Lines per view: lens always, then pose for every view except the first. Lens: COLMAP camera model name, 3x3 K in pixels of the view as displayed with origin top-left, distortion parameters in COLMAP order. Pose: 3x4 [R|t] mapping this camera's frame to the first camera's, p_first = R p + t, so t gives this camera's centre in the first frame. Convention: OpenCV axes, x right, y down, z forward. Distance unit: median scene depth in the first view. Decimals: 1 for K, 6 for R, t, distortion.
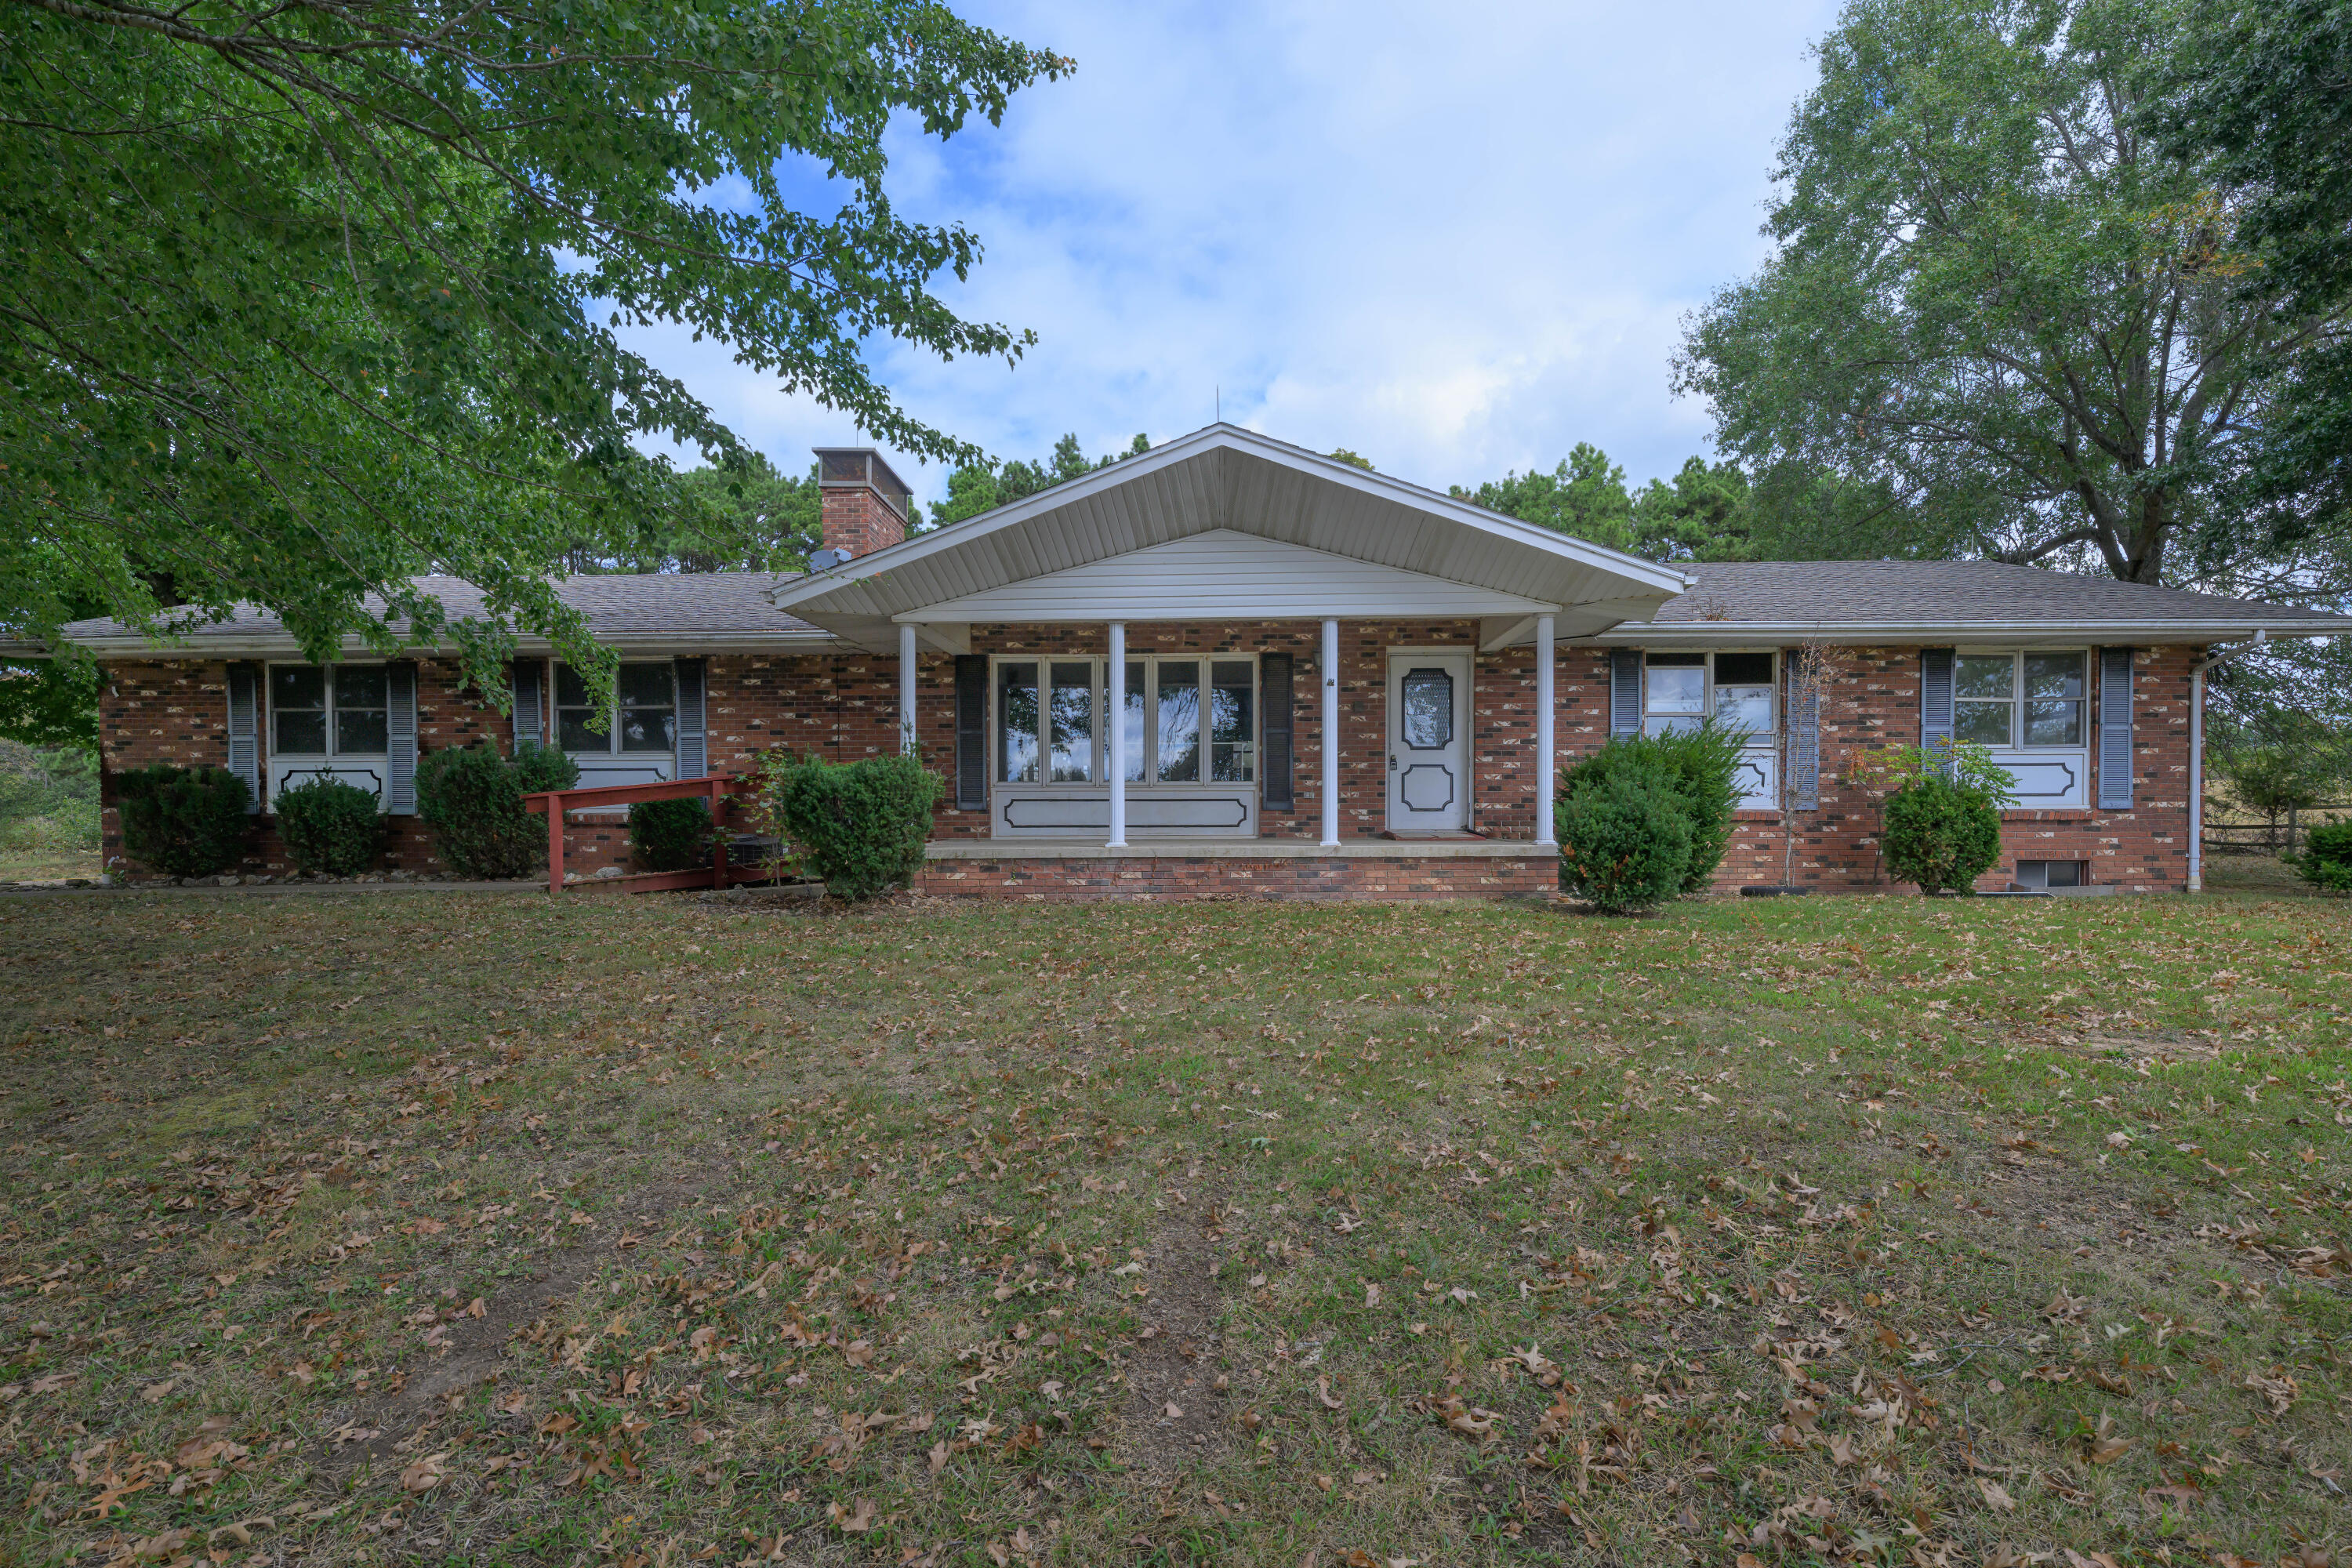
lens RADIAL K [[1143.5, 0, 1179.7], [0, 1143.5, 861.2], [0, 0, 1]] dist [-0.000418, -0.000054]
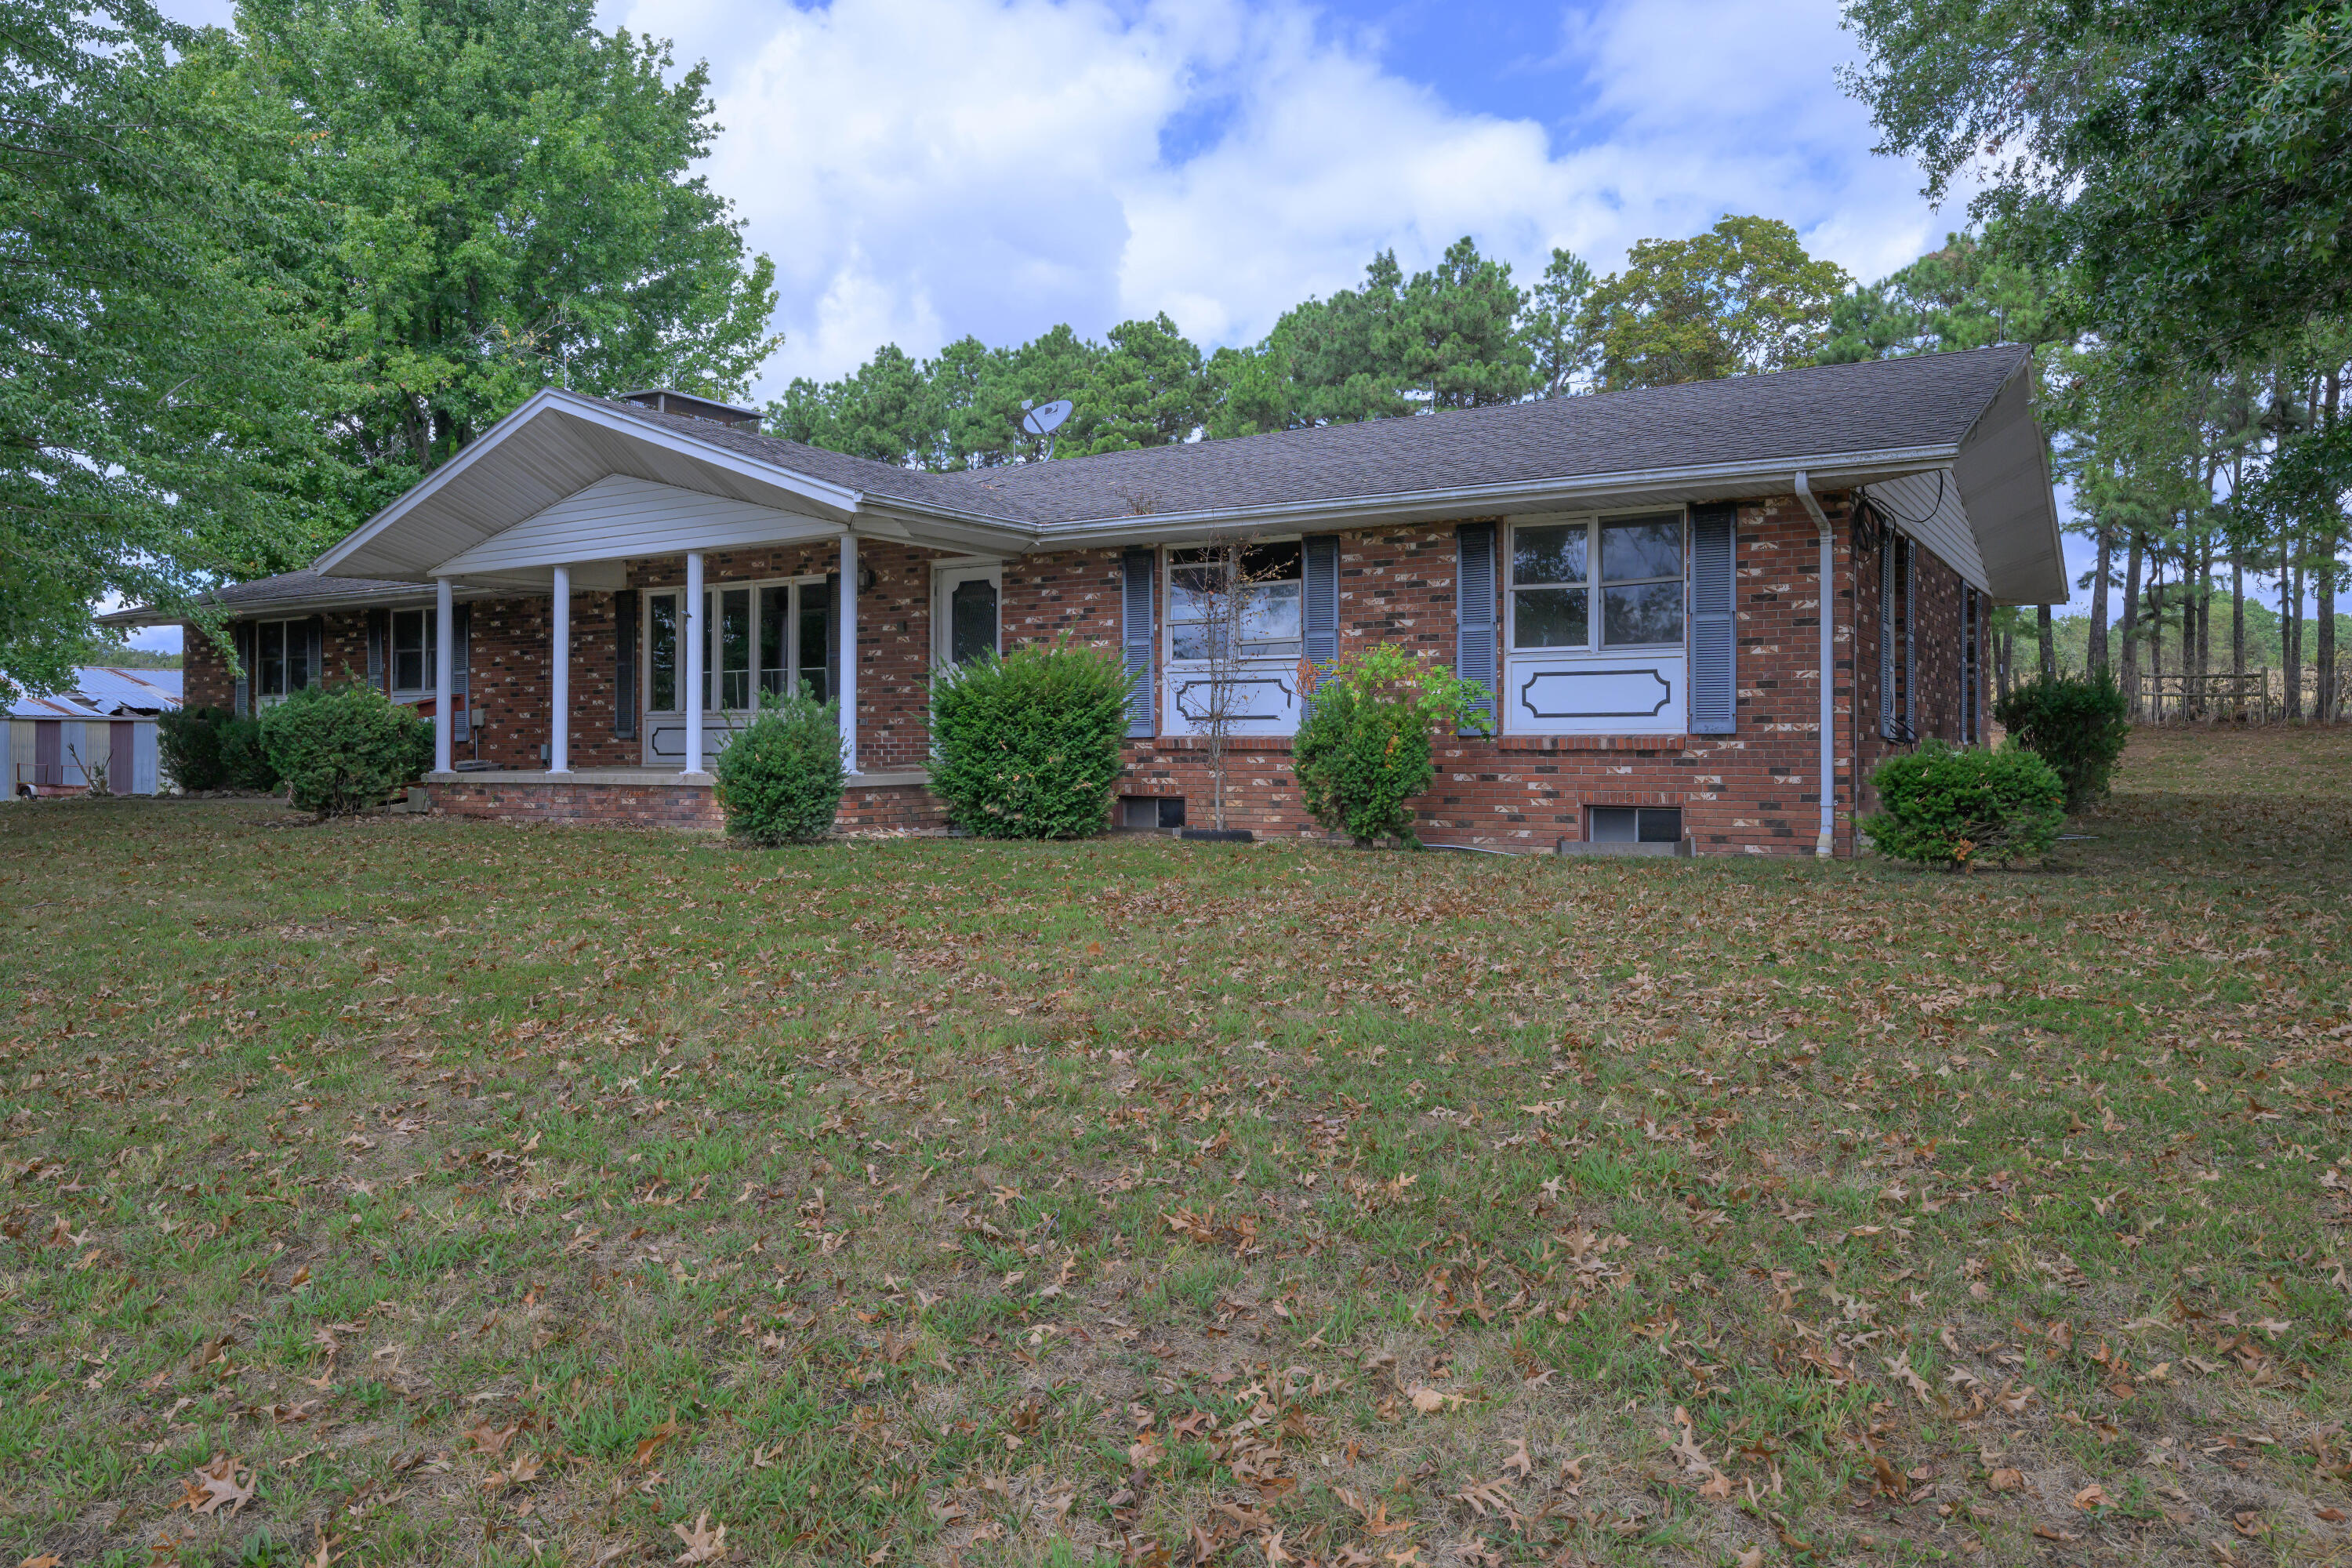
lens RADIAL K [[1576.1, 0, 1175.9], [0, 1576.1, 778.6], [0, 0, 1]] dist [0.006039, 0.000591]
pose [[0.866671, 0.010903, -0.498761, 1.006105], [-0.017452, 0.999812, -0.008470, -0.004606], [0.498574, 0.016045, 0.866698, 0.001704]]
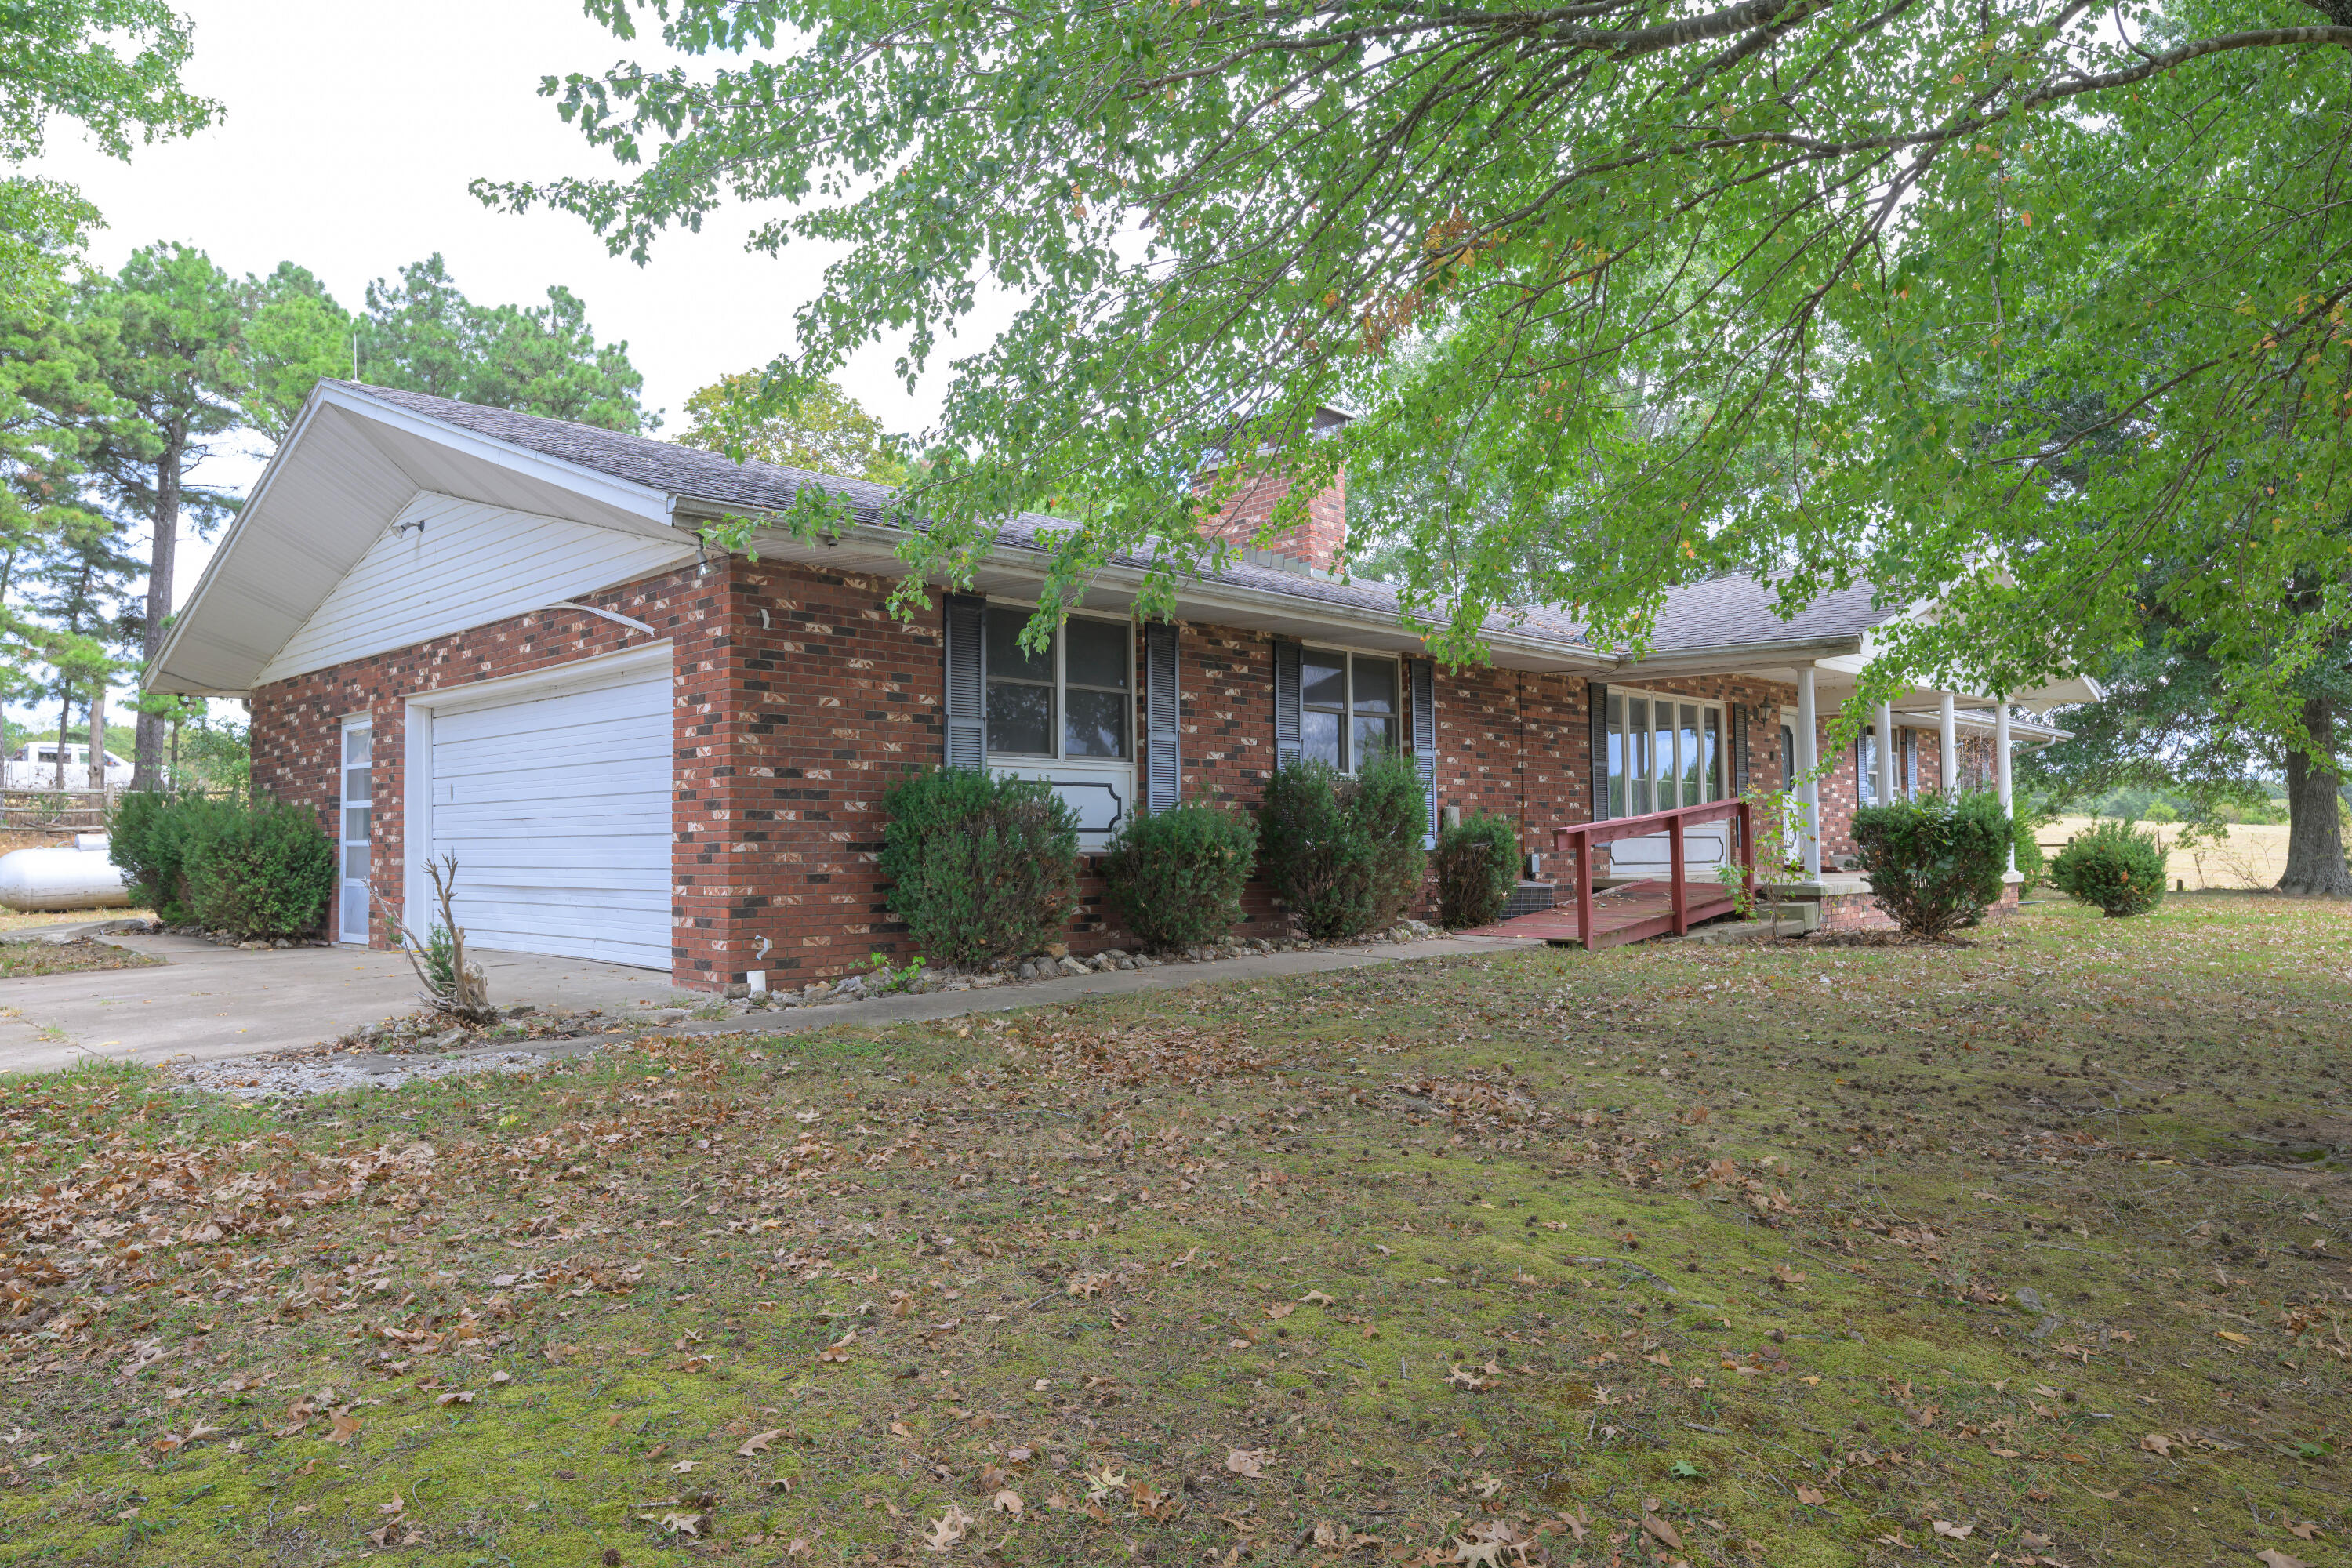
lens RADIAL K [[1576.1, 0, 1176.8], [0, 1576.1, 776.4], [0, 0, 1]] dist [0.006039, 0.000591]
pose [[0.661506, 0.032625, 0.749230, -1.436632], [0.018604, 0.998032, -0.059885, -0.031834], [-0.749709, 0.053553, 0.659597, 0.412485]]
